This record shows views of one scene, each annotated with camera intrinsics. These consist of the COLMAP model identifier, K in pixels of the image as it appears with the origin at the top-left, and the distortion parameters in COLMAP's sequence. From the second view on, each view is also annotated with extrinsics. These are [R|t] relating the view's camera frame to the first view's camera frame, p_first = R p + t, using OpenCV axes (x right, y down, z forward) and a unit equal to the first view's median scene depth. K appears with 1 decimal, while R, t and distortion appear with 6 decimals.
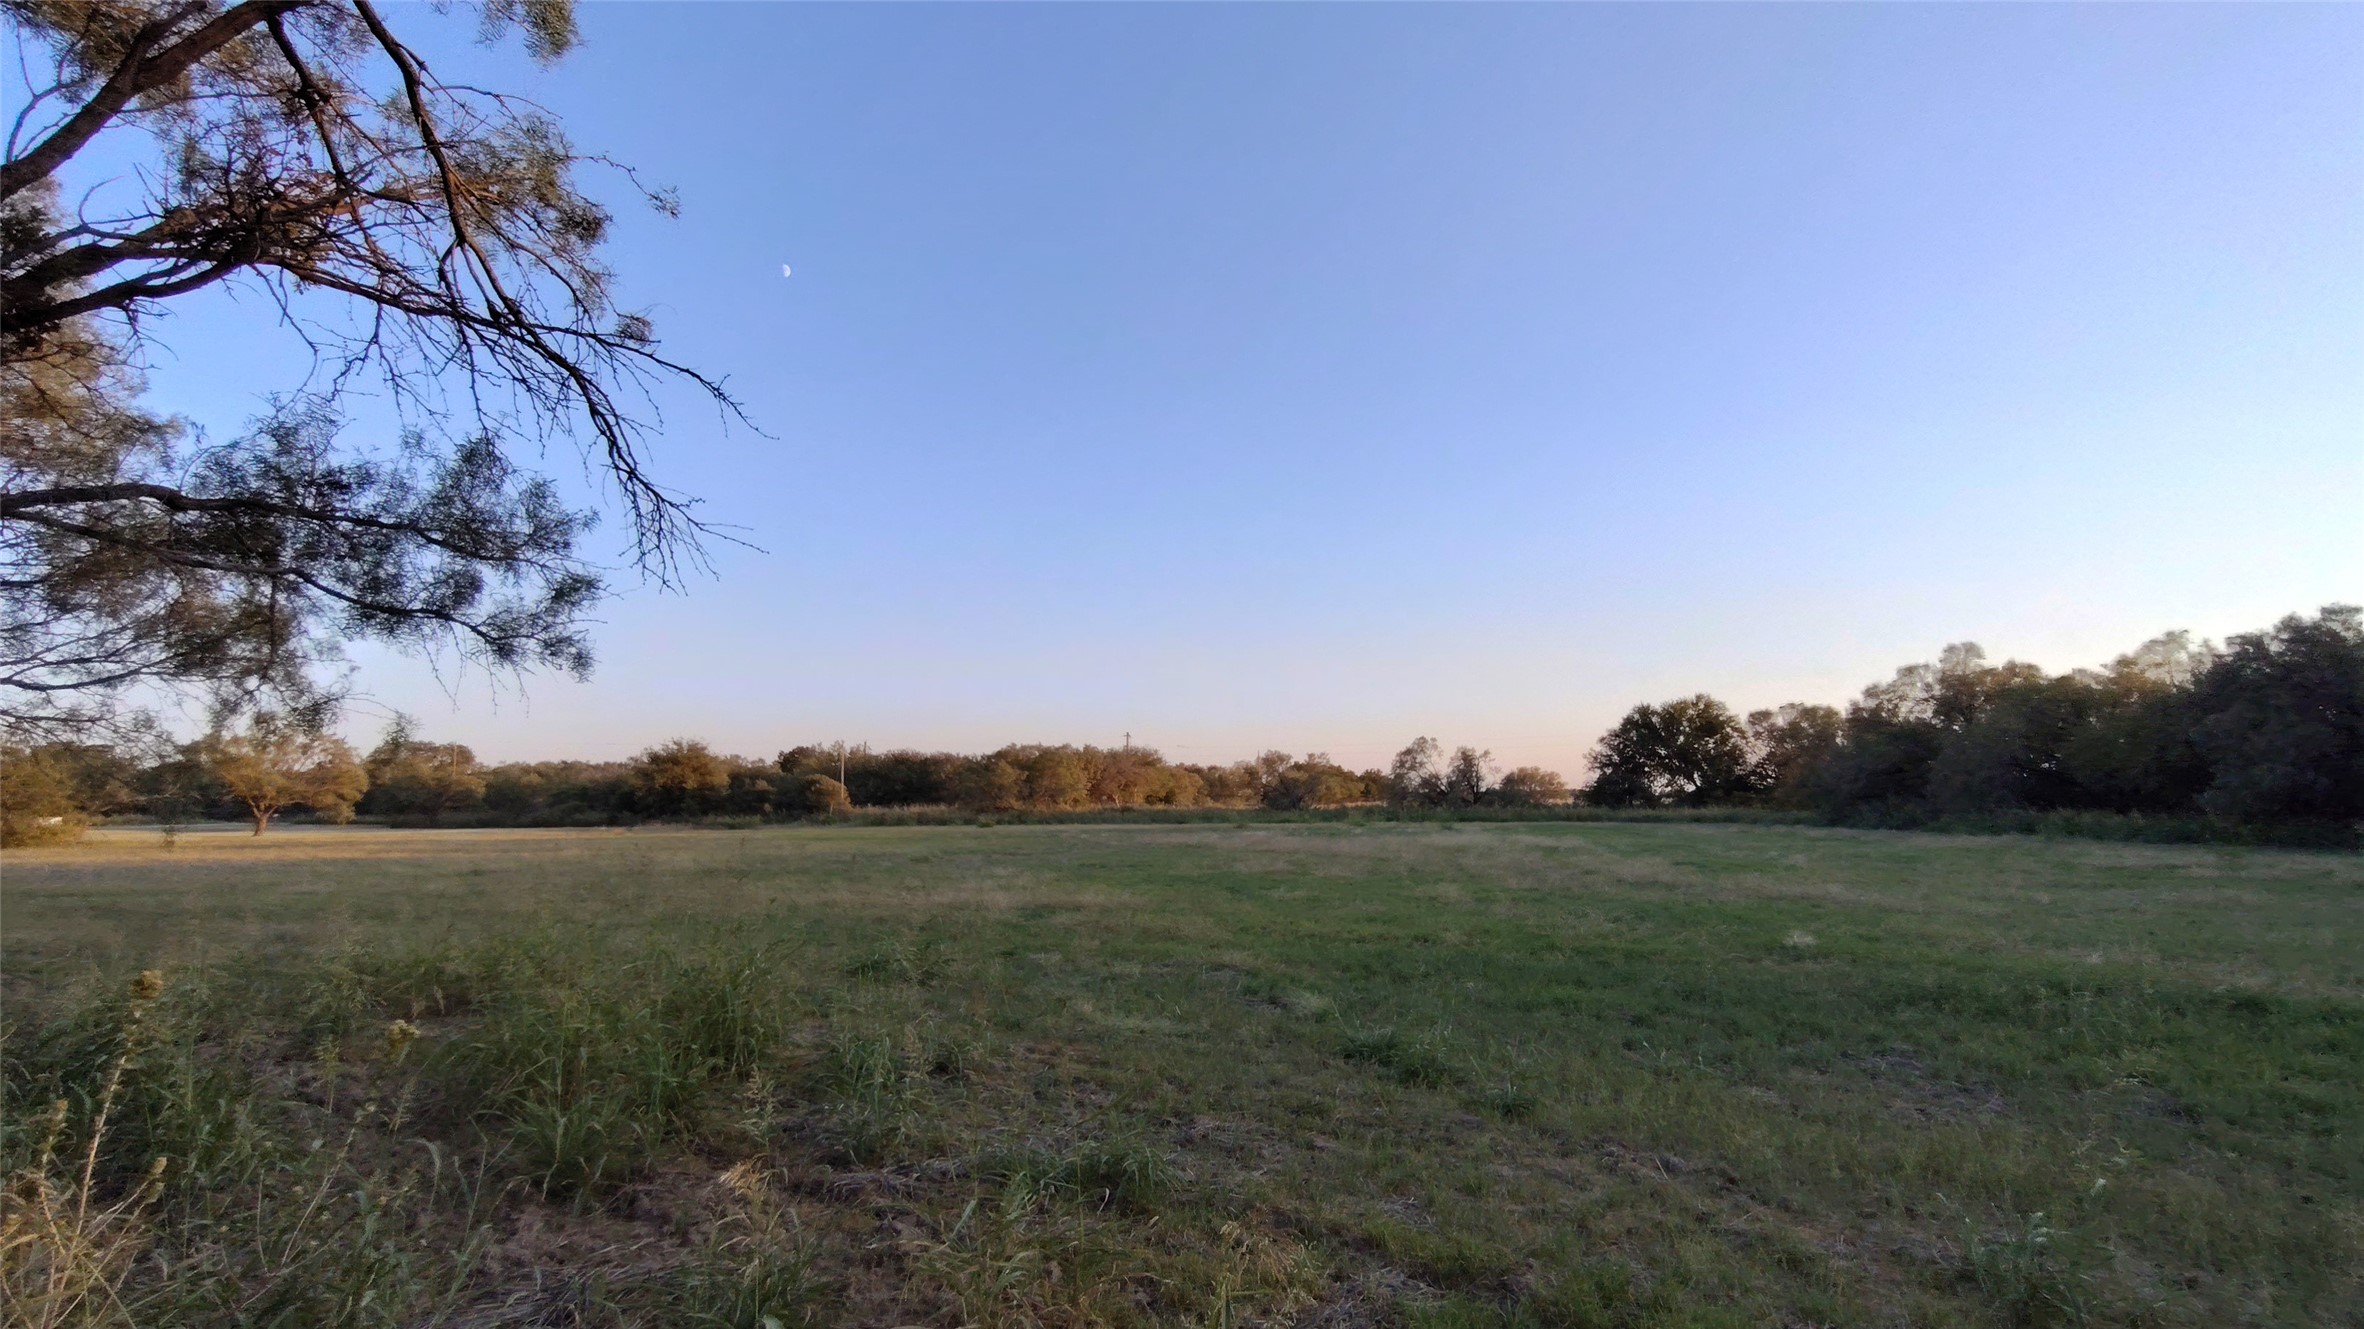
lens RADIAL K [[1119.3, 0, 1182.0], [0, 1119.3, 664.5], [0, 0, 1]] dist [0.002239, 0.000372]
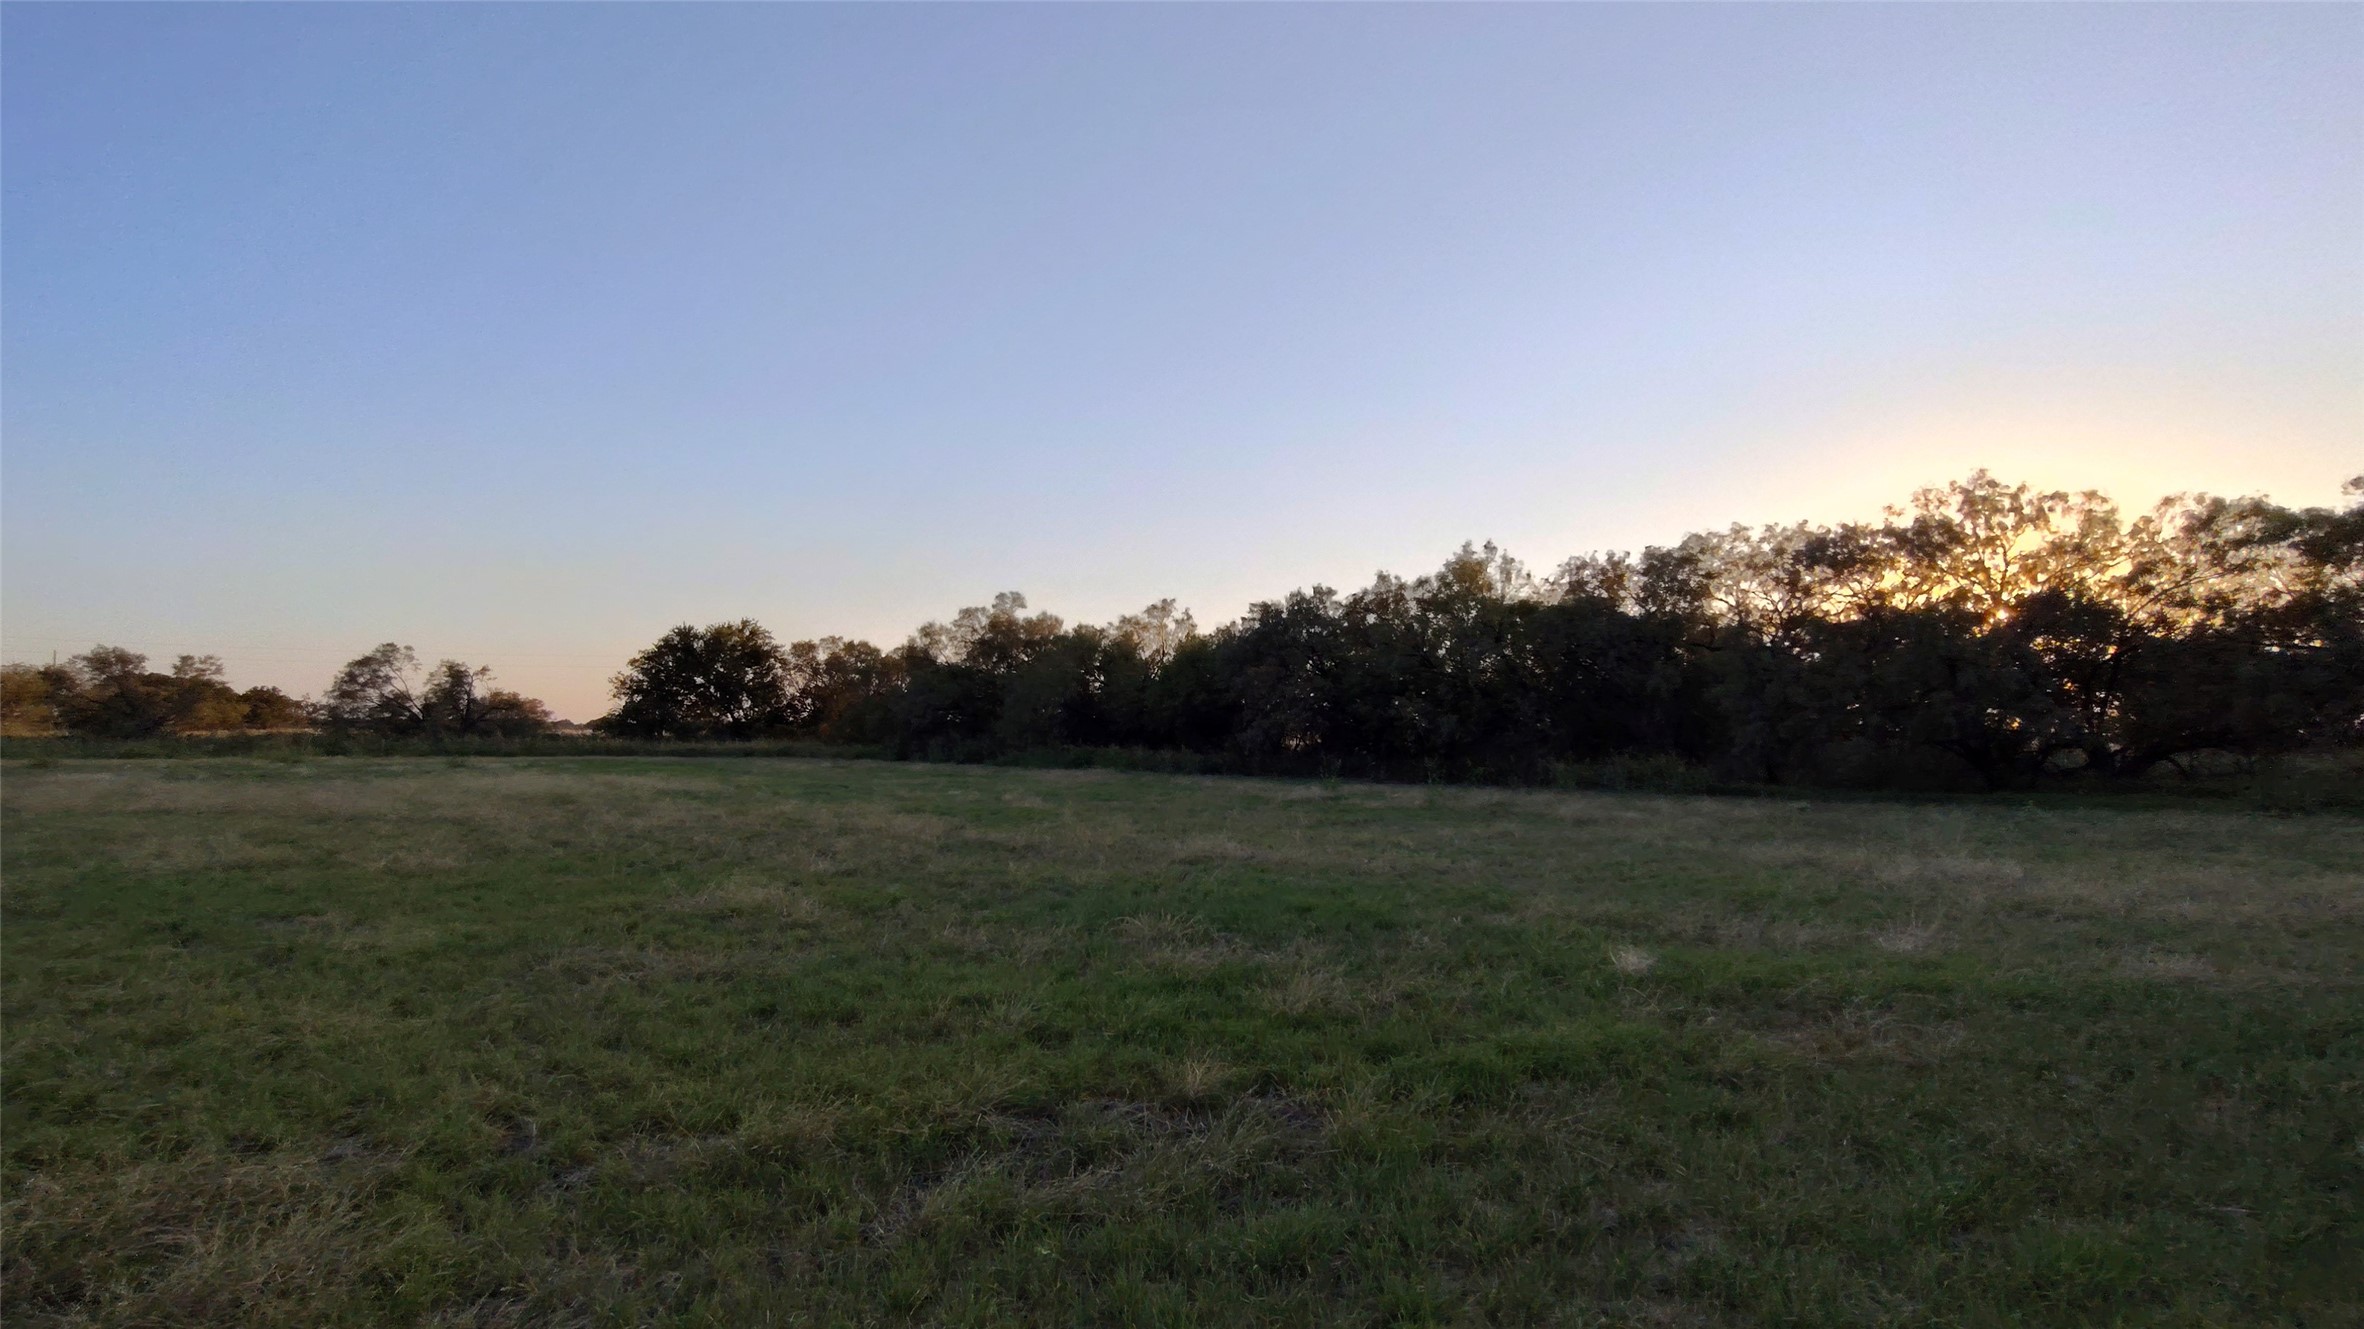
lens RADIAL K [[1119.3, 0, 1182.0], [0, 1119.3, 664.5], [0, 0, 1]] dist [0.002239, 0.000372]
pose [[0.641461, 0.061417, 0.764693, -0.016639], [-0.105866, 0.994340, 0.008944, 0.016631], [-0.759816, -0.086692, 0.644332, 0.119498]]
